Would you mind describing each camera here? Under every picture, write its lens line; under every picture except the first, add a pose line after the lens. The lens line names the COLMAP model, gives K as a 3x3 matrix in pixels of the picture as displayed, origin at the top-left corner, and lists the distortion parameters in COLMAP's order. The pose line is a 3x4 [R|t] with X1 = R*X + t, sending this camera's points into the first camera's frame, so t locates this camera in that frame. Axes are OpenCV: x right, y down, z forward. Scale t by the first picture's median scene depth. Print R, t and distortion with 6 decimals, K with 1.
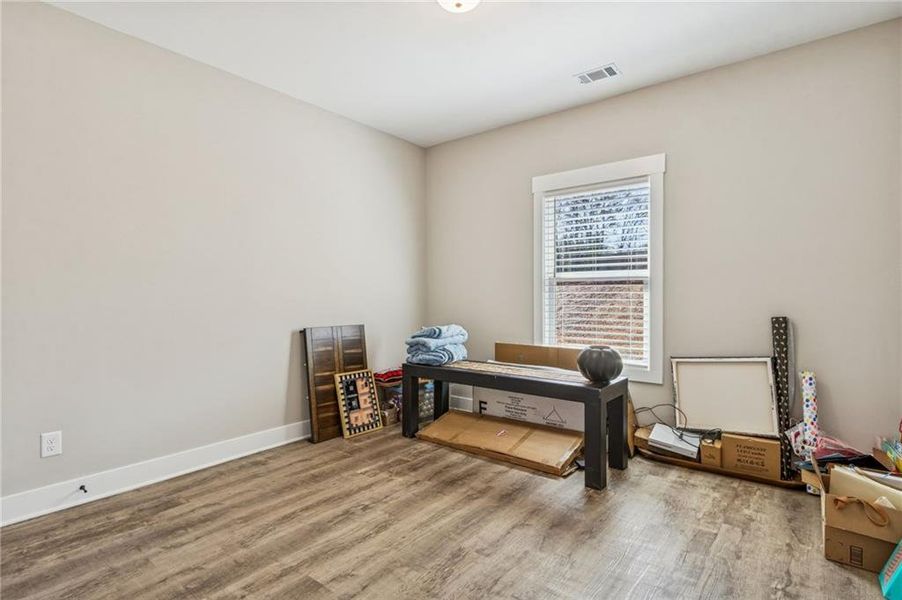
lens RADIAL K [[456.6, 0, 442.7], [0, 456.6, 299.7], [0, 0, 1]] dist [0.008241, -0.003625]
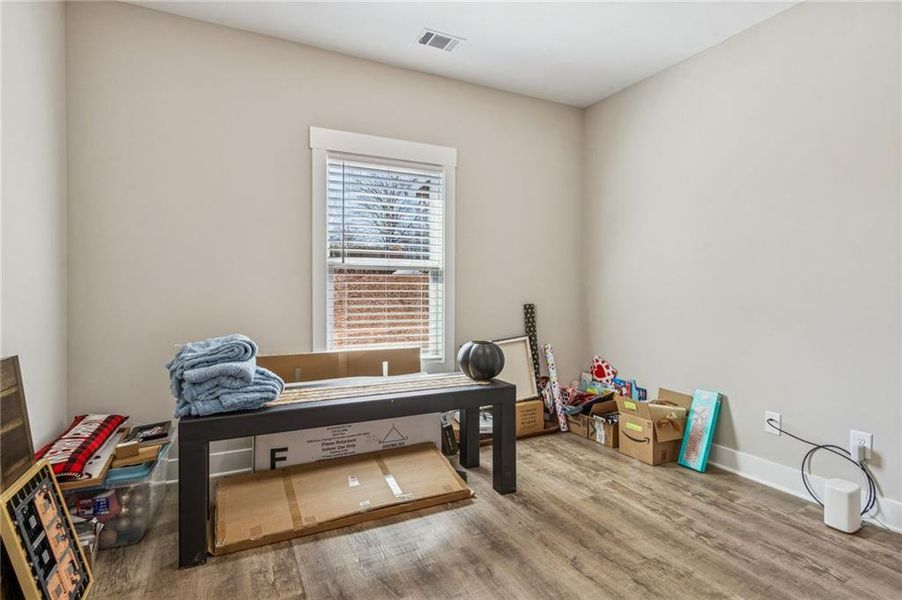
lens RADIAL K [[456.6, 0, 447.5], [0, 456.6, 294.3], [0, 0, 1]] dist [0.008241, -0.003625]
pose [[0.416207, -0.010464, 0.909210, -0.458264], [0.003215, 0.999944, 0.010036, -0.002886], [-0.909264, -0.001254, 0.416218, 0.584893]]
